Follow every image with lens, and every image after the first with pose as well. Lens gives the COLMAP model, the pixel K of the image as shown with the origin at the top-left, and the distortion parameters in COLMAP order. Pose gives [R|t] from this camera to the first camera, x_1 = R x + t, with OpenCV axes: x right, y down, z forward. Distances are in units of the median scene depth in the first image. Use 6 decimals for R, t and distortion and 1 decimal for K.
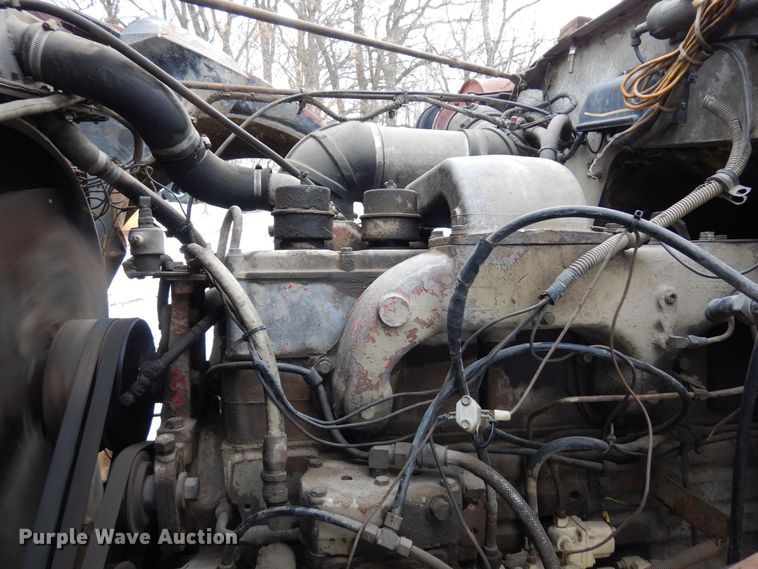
lens RADIAL K [[534.1, 0, 378.7], [0, 534.1, 282.5], [0, 0, 1]] dist [0.014815, -0.004094]
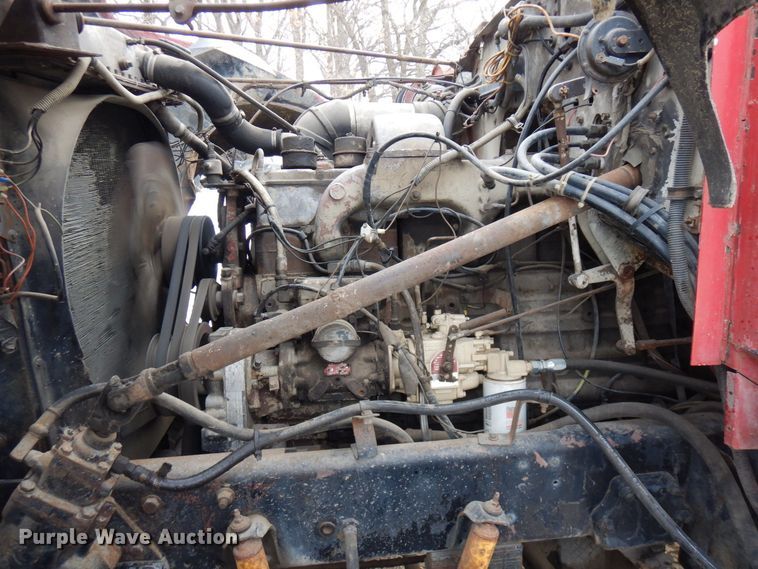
lens RADIAL K [[534.1, 0, 378.8], [0, 534.1, 285.6], [0, 0, 1]] dist [0.014815, -0.004094]
pose [[0.997455, -0.018092, -0.068972, 0.243368], [0.020293, 0.999303, 0.031338, 0.266727], [0.068357, -0.032658, 0.997126, -0.769162]]
